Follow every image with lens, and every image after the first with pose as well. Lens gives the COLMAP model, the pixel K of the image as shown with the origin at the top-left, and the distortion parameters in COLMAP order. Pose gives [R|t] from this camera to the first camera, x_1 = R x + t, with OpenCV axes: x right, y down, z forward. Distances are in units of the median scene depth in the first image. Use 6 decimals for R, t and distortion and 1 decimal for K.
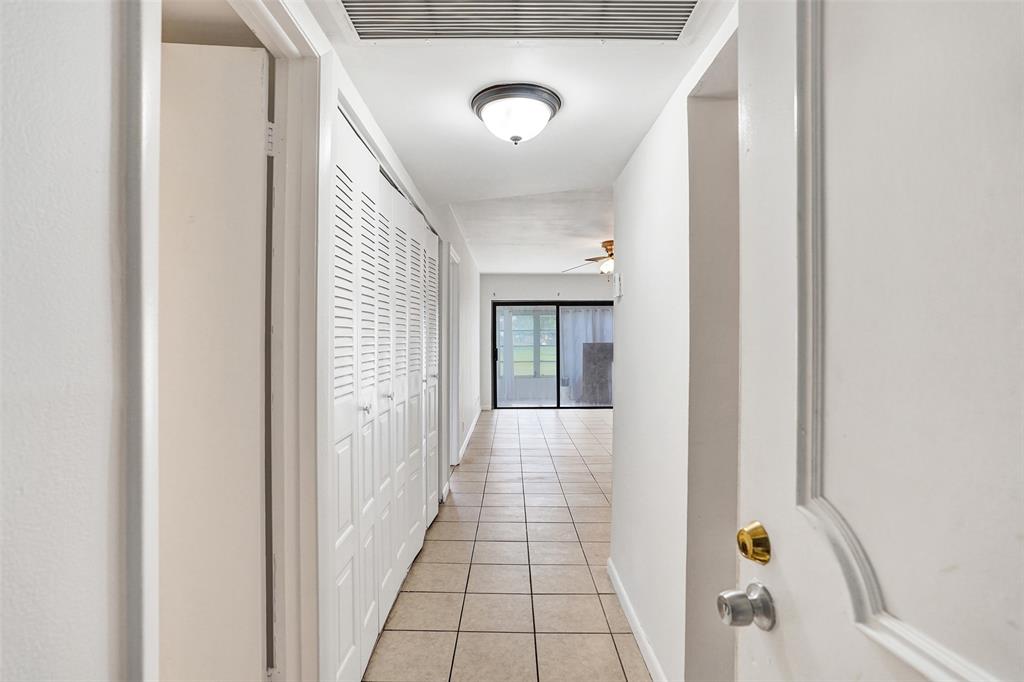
lens RADIAL K [[502.1, 0, 509.8], [0, 502.1, 349.9], [0, 0, 1]] dist [-0.028720, 0.006306]
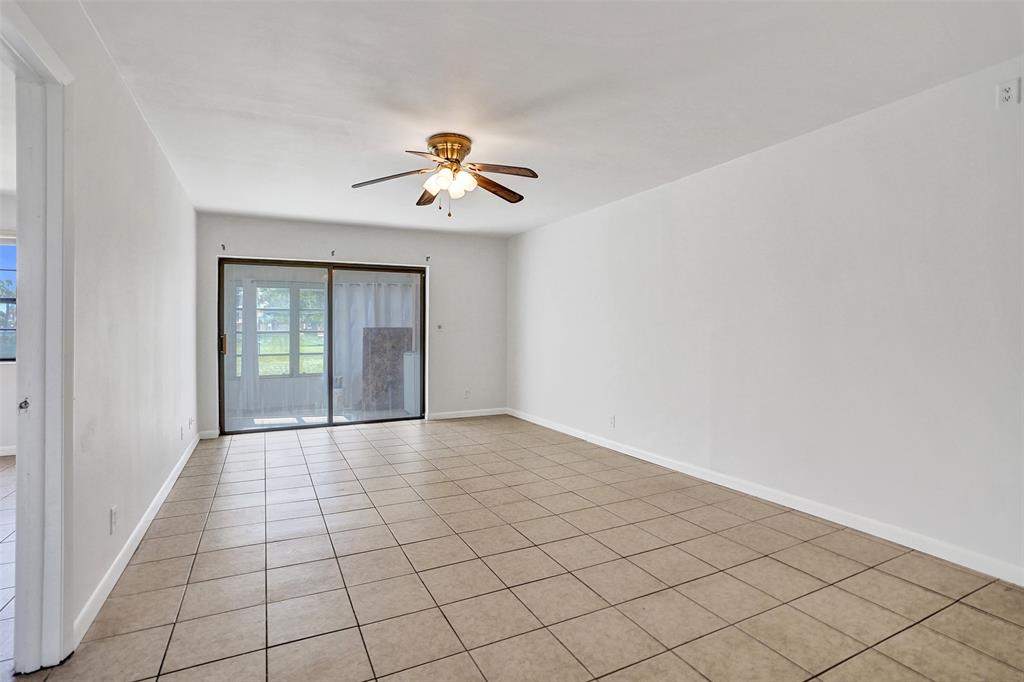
lens RADIAL K [[502.1, 0, 495.5], [0, 502.1, 326.4], [0, 0, 1]] dist [-0.028720, 0.006306]
pose [[0.904842, 0.000025, 0.425748, 0.018221], [0.011593, 0.999628, -0.024697, 0.007846], [-0.425590, 0.027283, 0.904505, 0.481657]]
